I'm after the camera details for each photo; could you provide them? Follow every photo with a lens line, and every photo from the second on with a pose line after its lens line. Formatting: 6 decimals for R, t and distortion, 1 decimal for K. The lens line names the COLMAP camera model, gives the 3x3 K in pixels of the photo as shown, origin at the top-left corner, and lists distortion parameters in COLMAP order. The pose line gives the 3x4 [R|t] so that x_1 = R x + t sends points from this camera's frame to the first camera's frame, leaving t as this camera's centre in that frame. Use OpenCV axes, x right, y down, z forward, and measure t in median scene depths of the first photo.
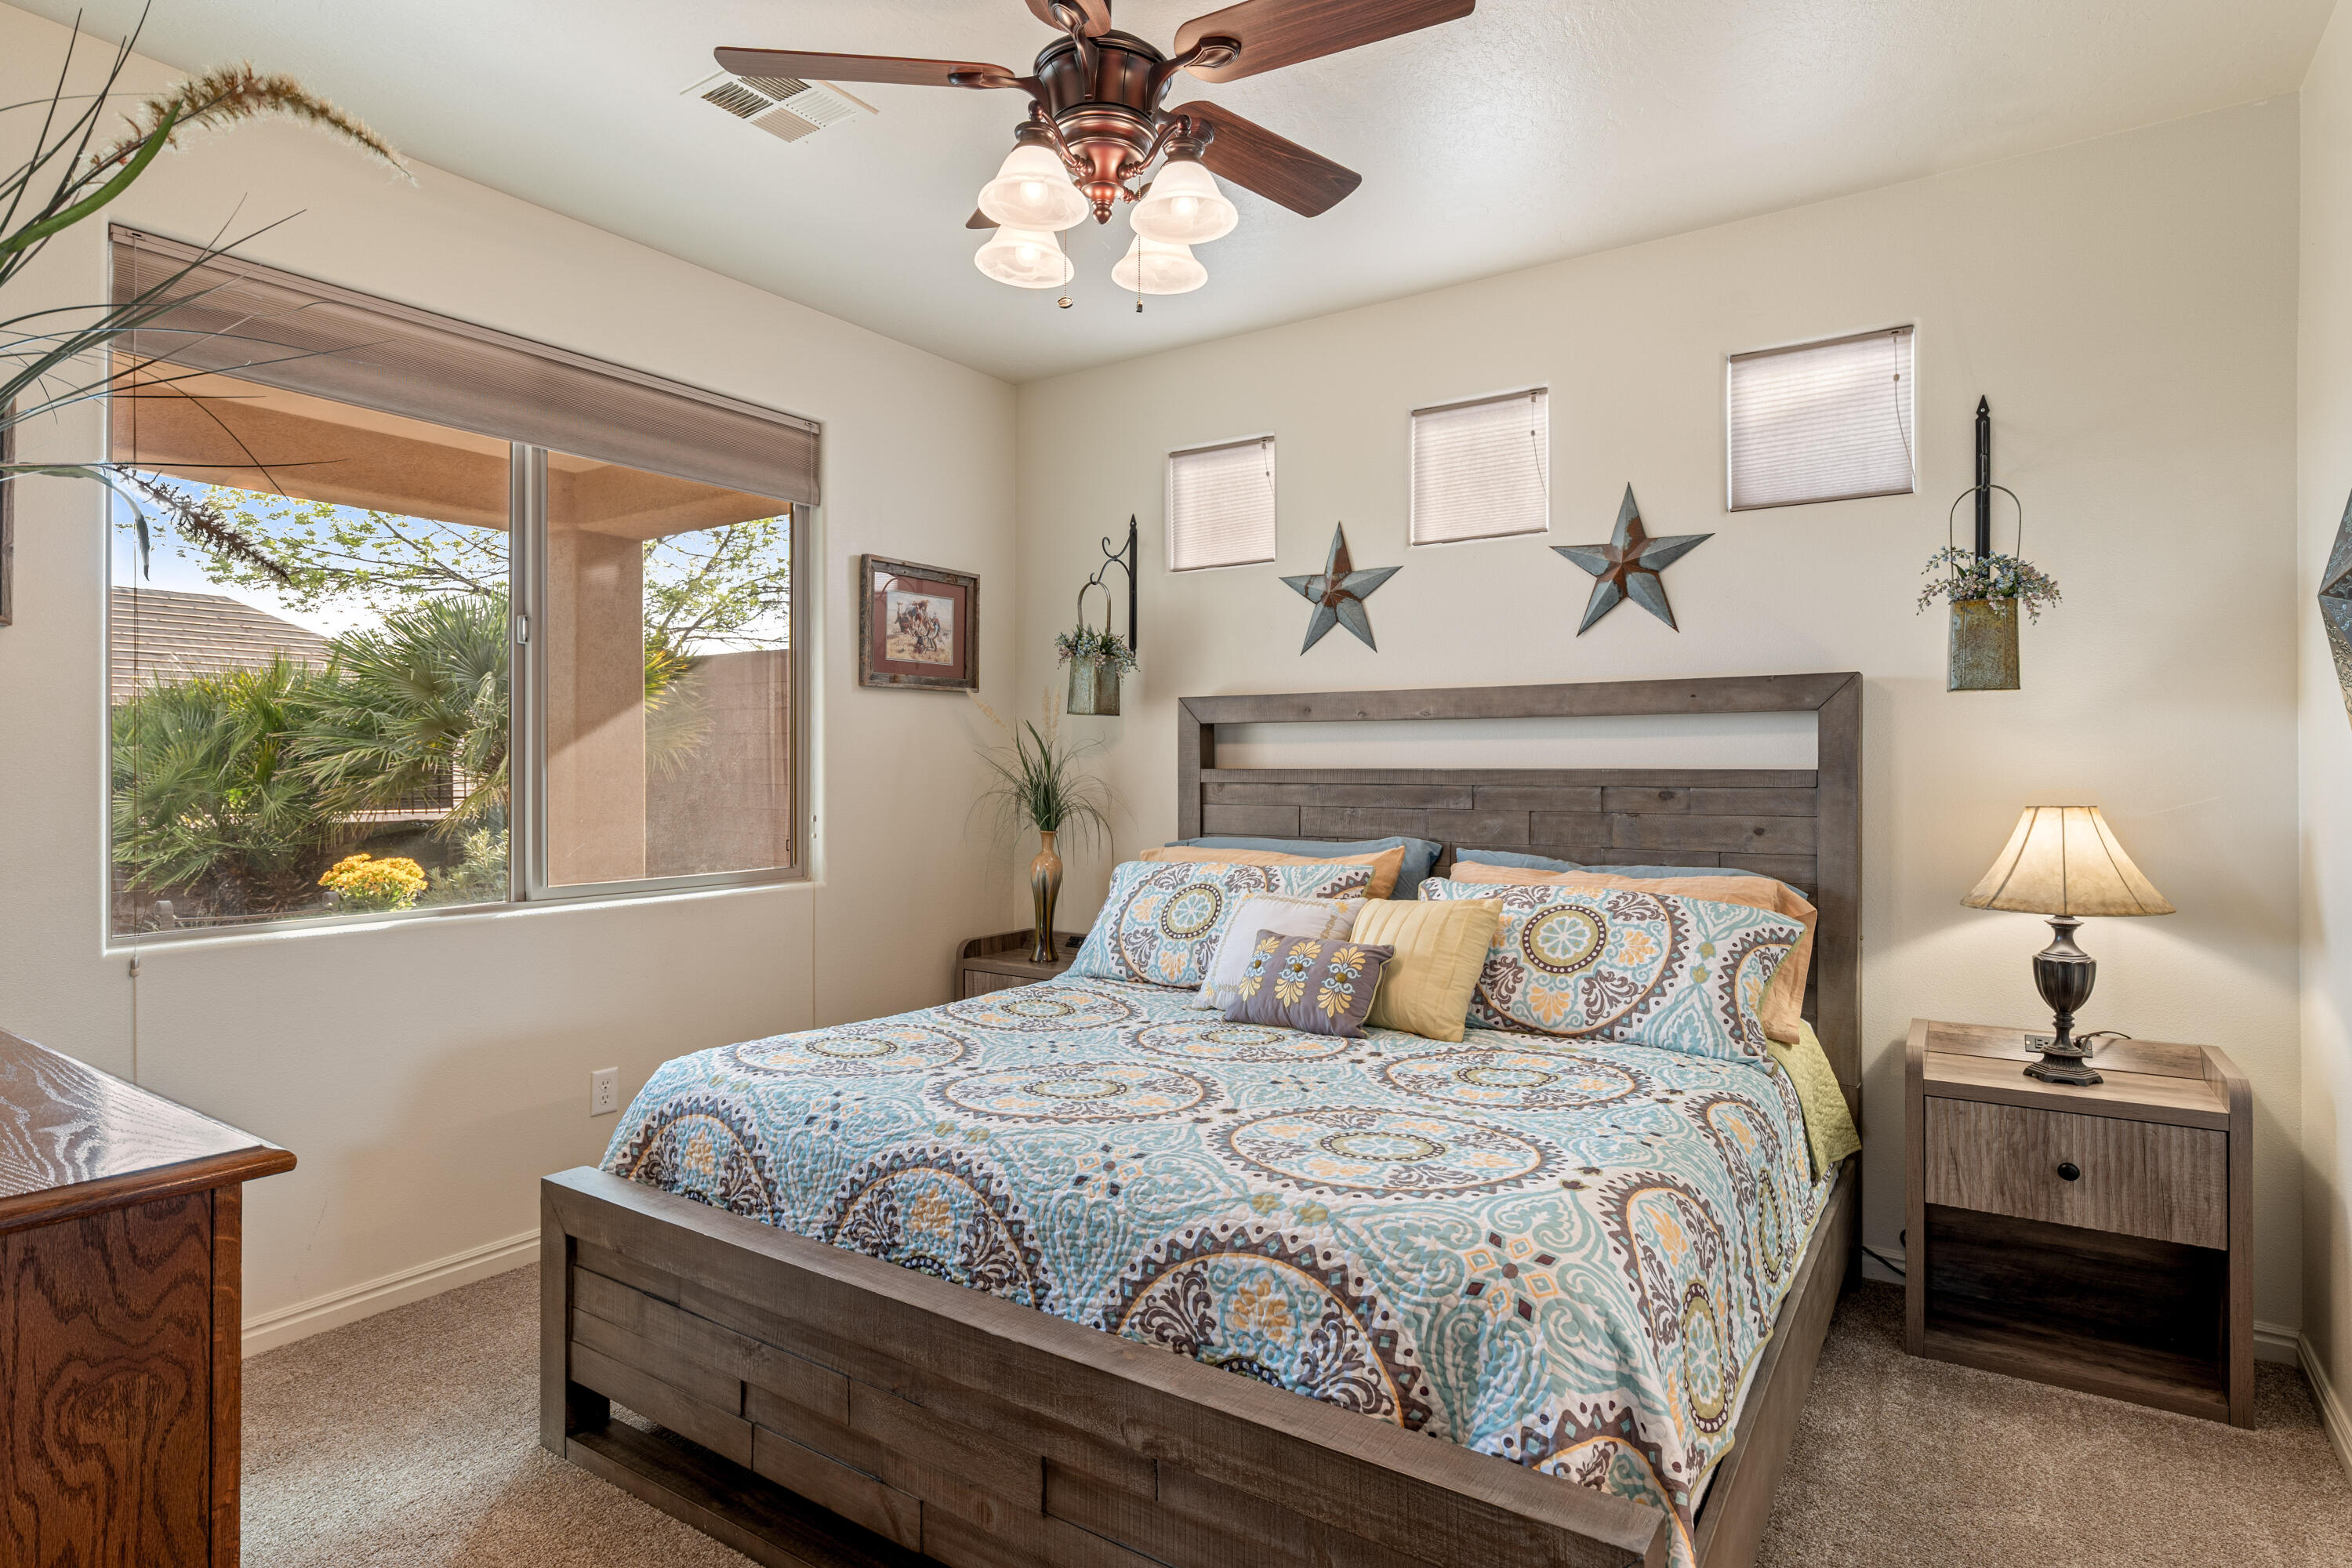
lens RADIAL K [[1283.4, 0, 1183.6], [0, 1283.4, 771.6], [0, 0, 1]] dist [0.003316, 0.000091]
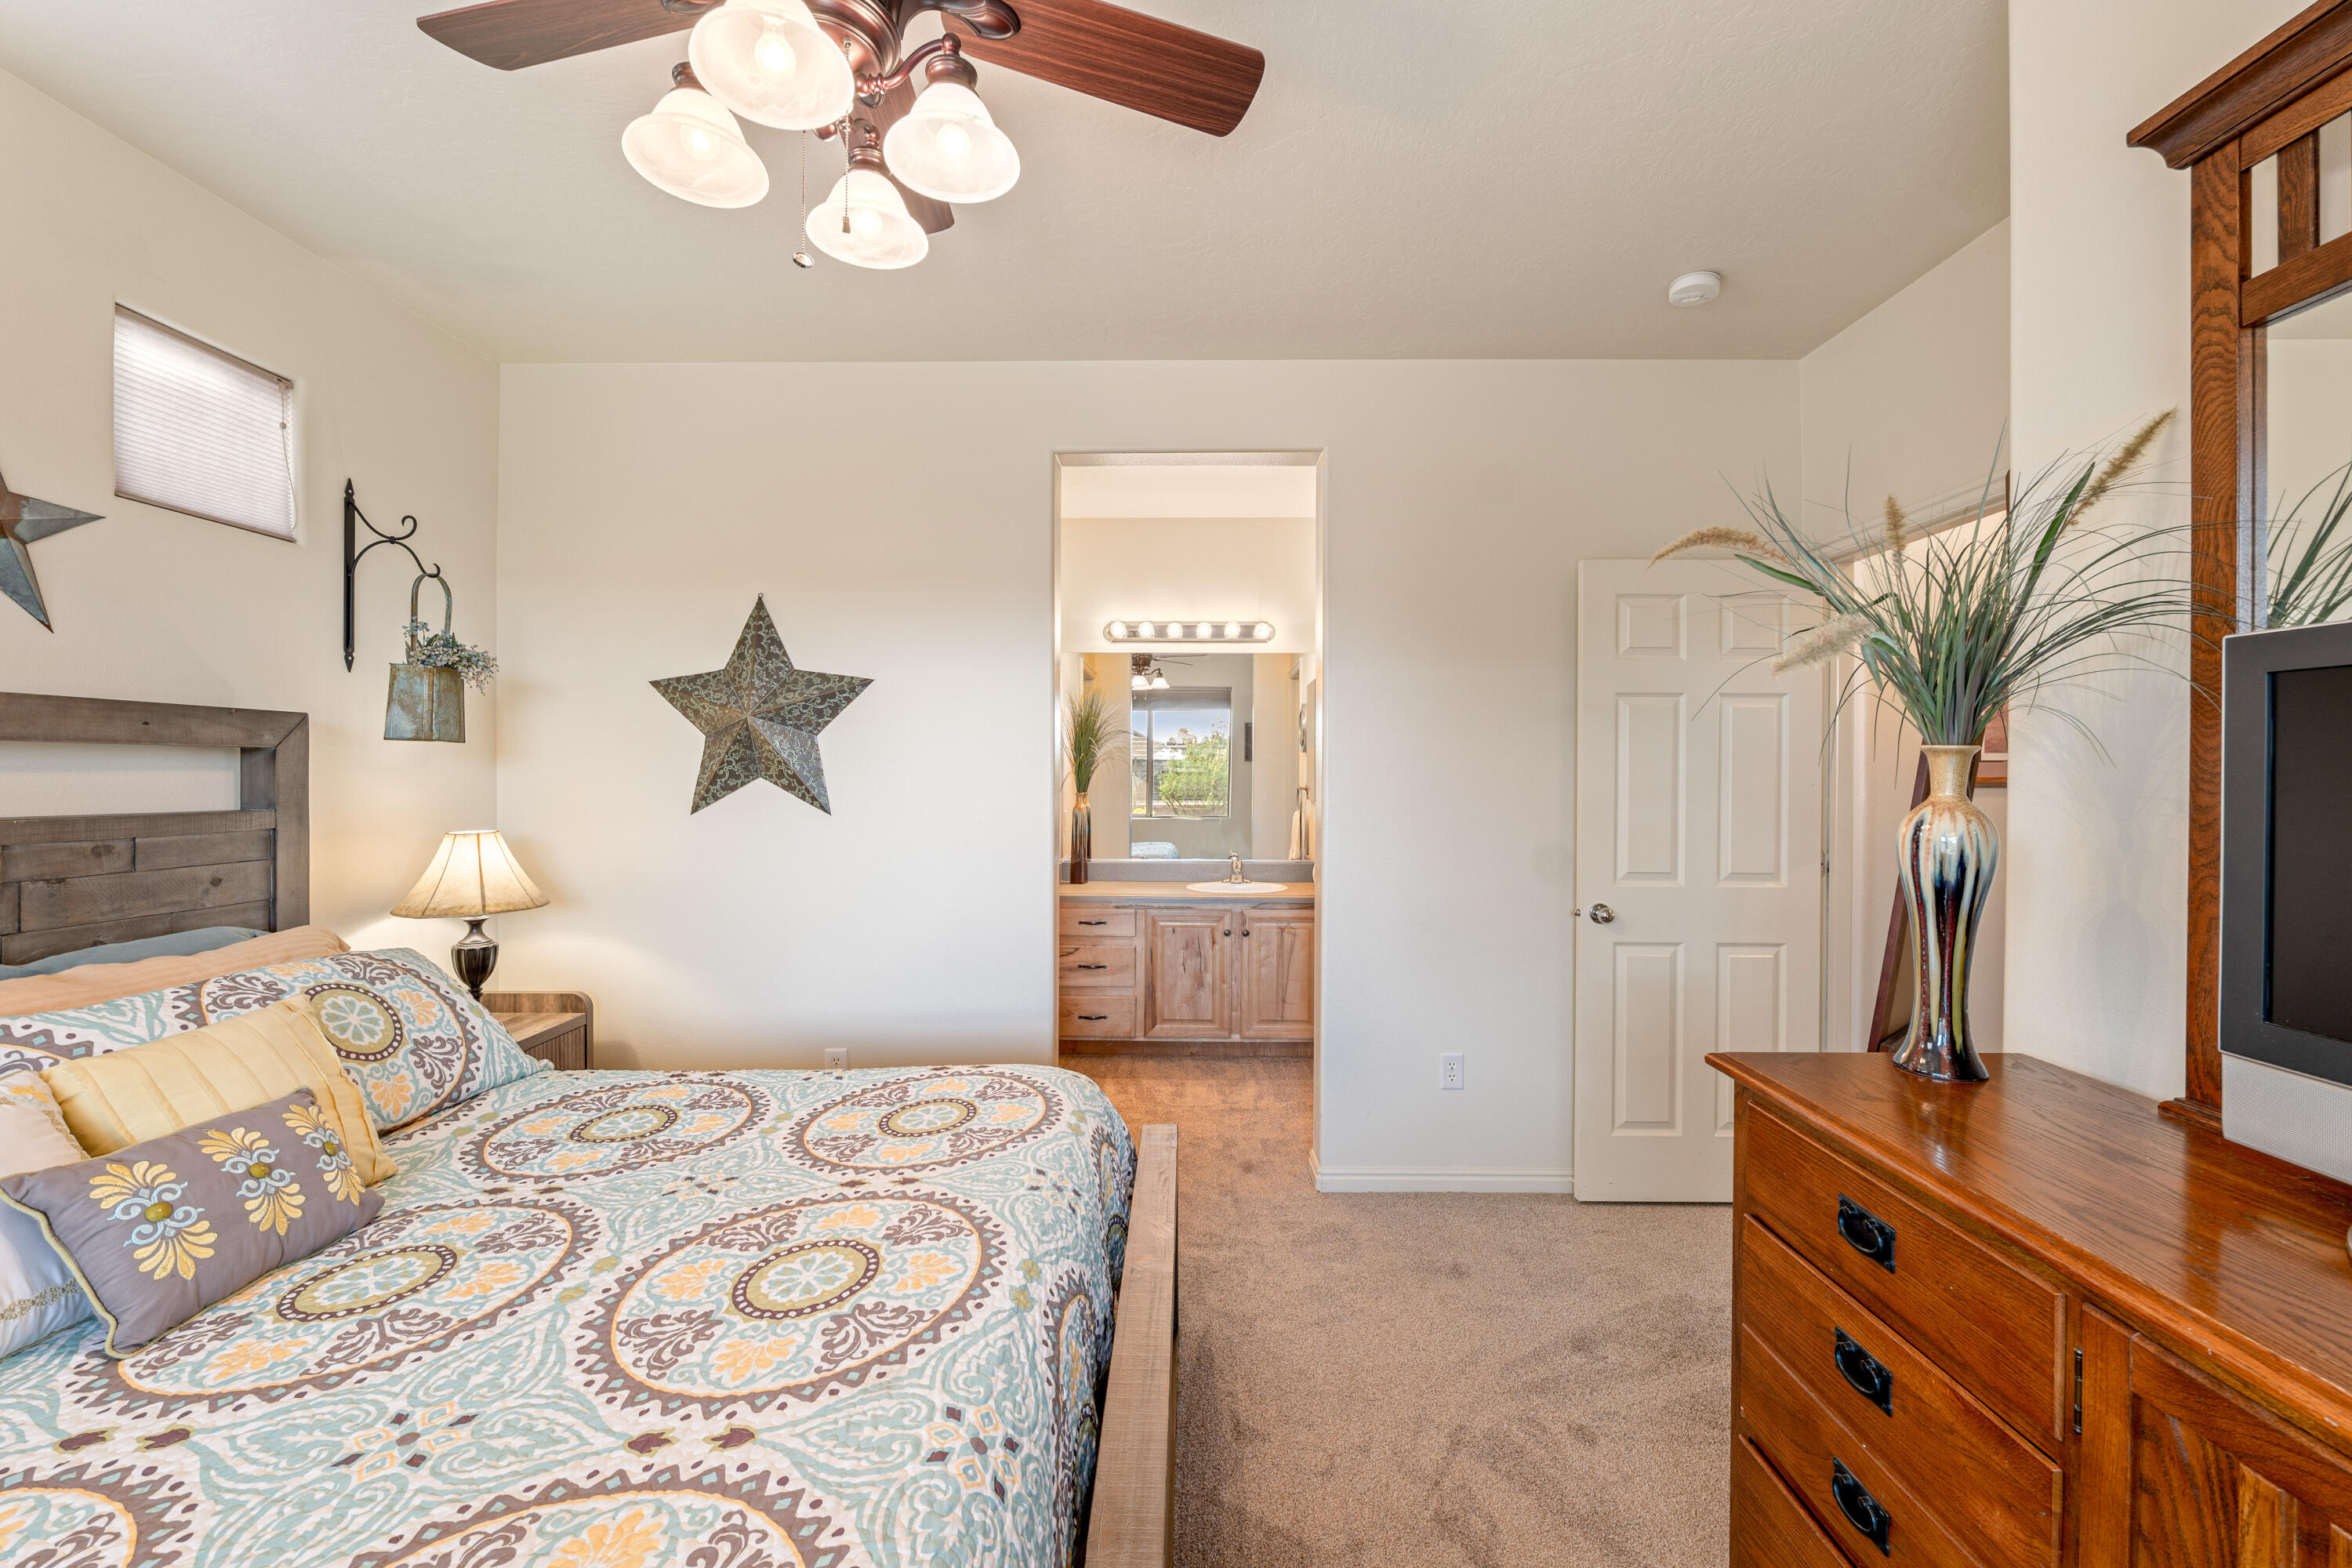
lens RADIAL K [[923.4, 0, 1215.1], [0, 923.4, 775.2], [0, 0, 1]] dist [-0.010482, 0.000217]
pose [[-0.576335, 0.000016, 0.817214, -0.469822], [-0.002982, 0.999993, -0.002123, -0.028202], [-0.817208, -0.003660, -0.576331, 0.808261]]
